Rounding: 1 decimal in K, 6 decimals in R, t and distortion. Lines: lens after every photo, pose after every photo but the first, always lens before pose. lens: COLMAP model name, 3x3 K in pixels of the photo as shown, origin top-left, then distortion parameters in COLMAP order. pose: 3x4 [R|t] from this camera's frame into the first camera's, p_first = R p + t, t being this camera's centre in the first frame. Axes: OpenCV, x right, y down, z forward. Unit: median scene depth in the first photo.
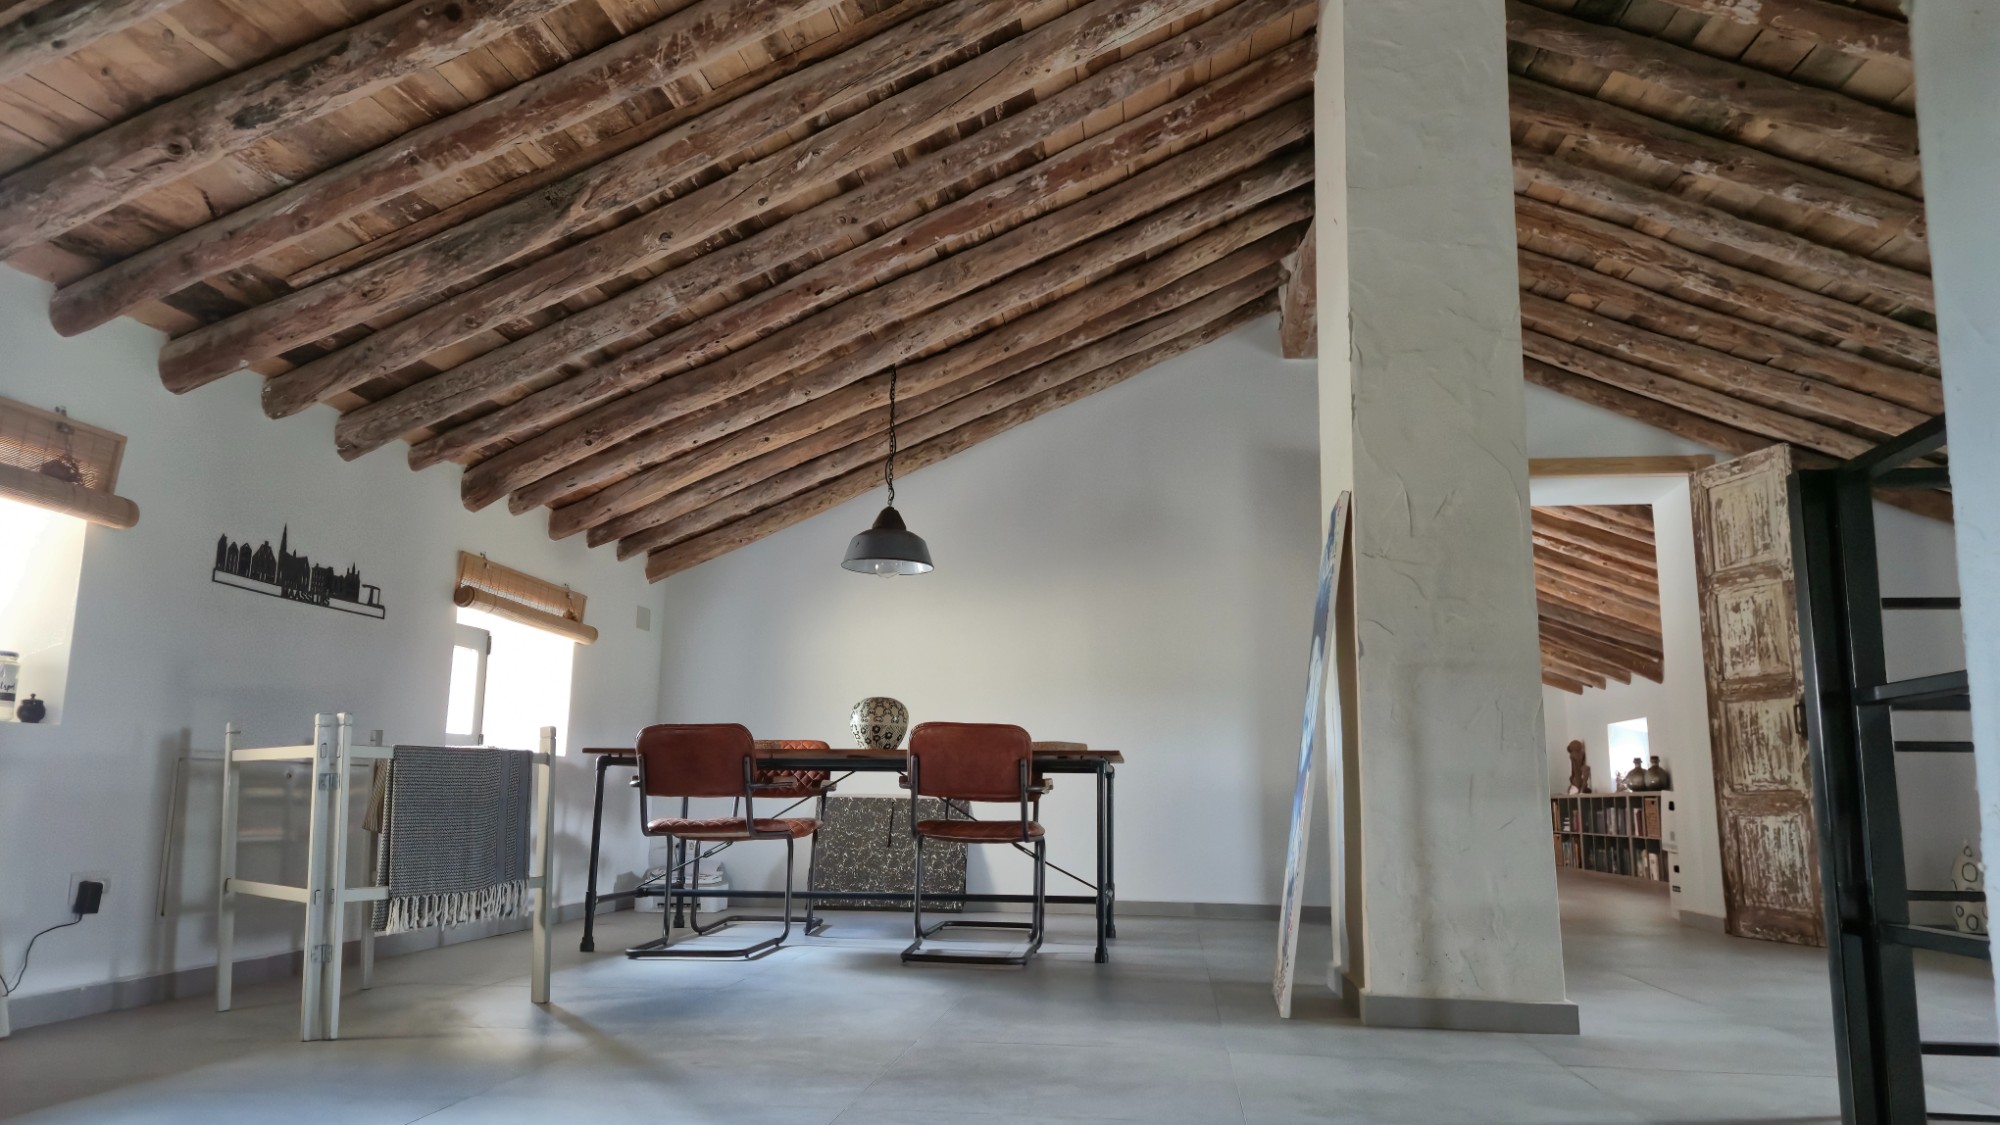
lens RADIAL K [[1334.0, 0, 1008.1], [0, 1334.0, 553.6], [0, 0, 1]] dist [0.056547, -0.000580]
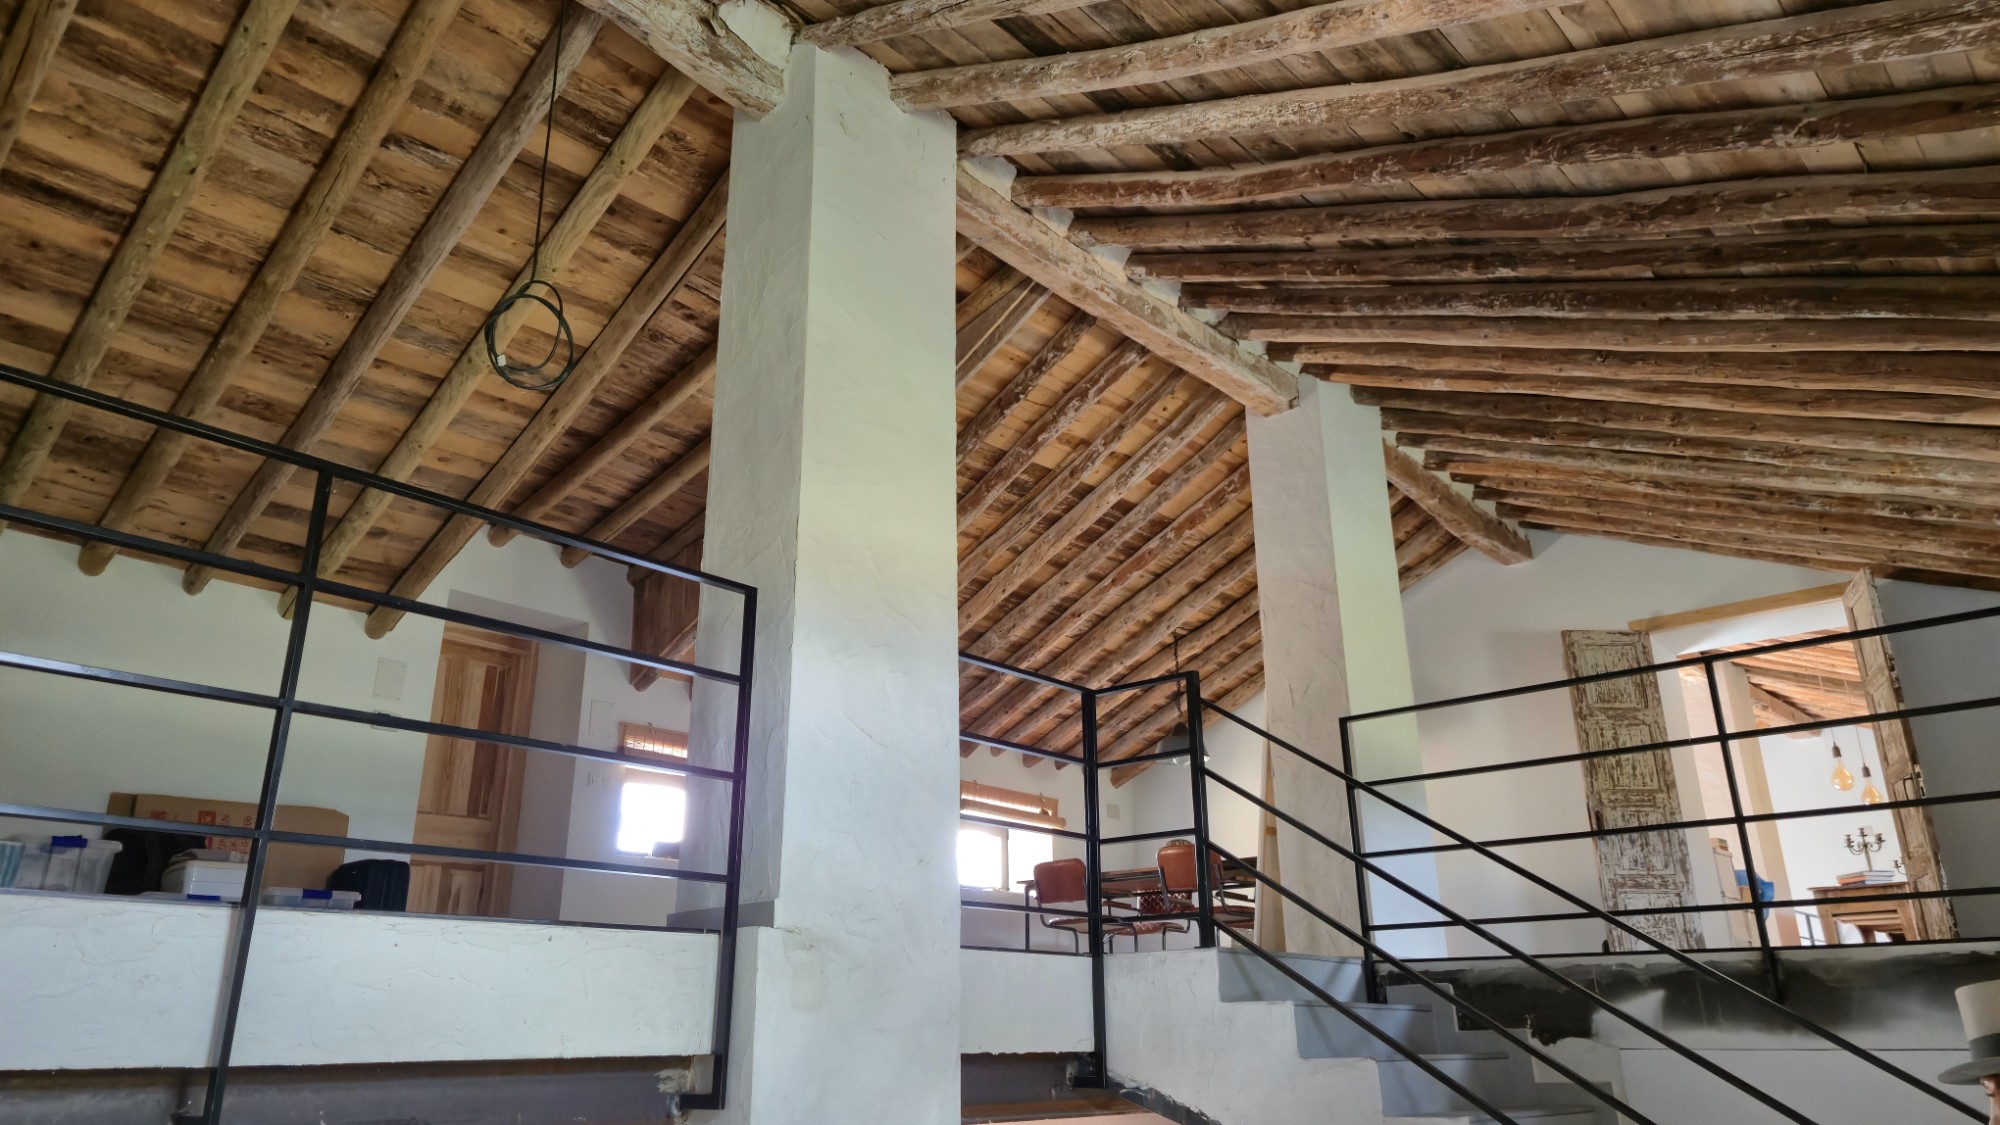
lens RADIAL K [[1334.0, 0, 1008.1], [0, 1334.0, 553.6], [0, 0, 1]] dist [0.056547, -0.000580]
pose [[0.829622, -0.210723, -0.517033, 0.561852], [0.122147, 0.972111, -0.200200, 0.059358], [0.544800, 0.102936, 0.832224, -0.452382]]
